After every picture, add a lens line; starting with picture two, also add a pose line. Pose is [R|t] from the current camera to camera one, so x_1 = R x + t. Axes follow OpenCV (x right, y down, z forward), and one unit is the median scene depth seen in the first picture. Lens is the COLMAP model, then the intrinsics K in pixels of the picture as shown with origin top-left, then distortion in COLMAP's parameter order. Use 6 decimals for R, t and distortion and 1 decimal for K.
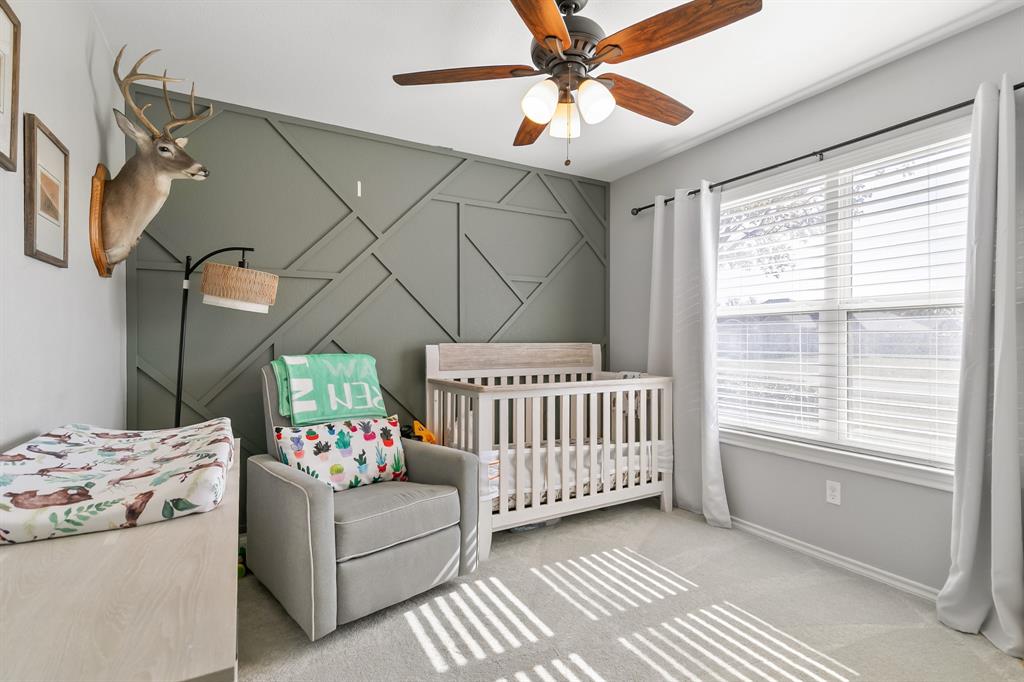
lens RADIAL K [[467.9, 0, 510.1], [0, 467.9, 343.3], [0, 0, 1]] dist [0.004533, 0.000186]
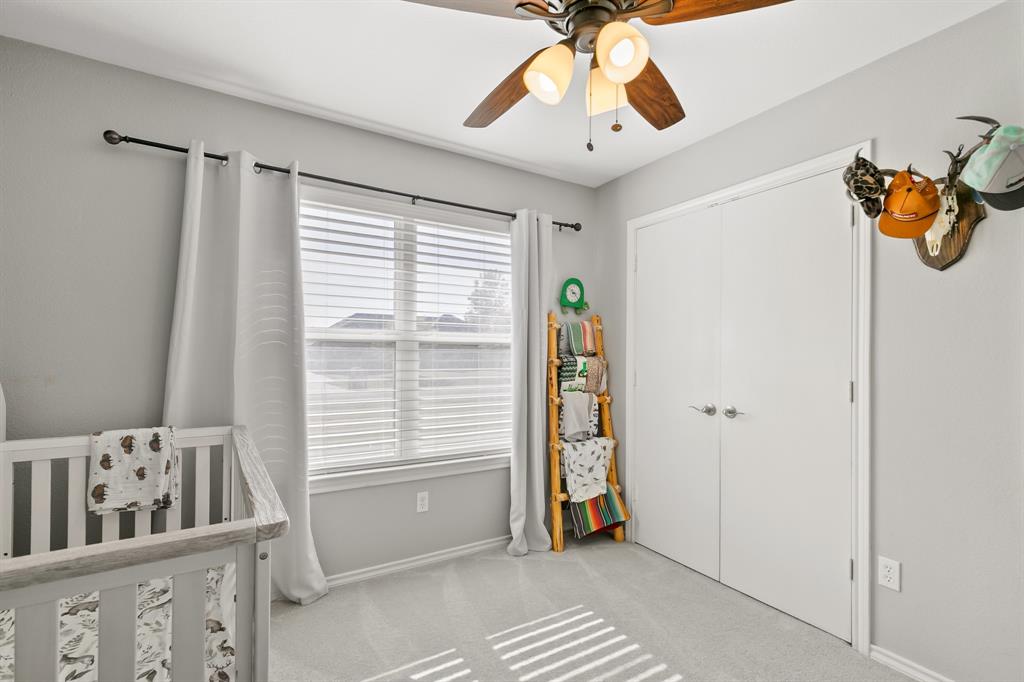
lens RADIAL K [[467.9, 0, 490.8], [0, 467.9, 356.9], [0, 0, 1]] dist [0.004533, 0.000186]
pose [[-0.012463, 0.009868, 0.999874, -0.426730], [0.003912, 0.999944, -0.009819, -0.019283], [-0.999915, 0.003789, -0.012501, 0.814136]]
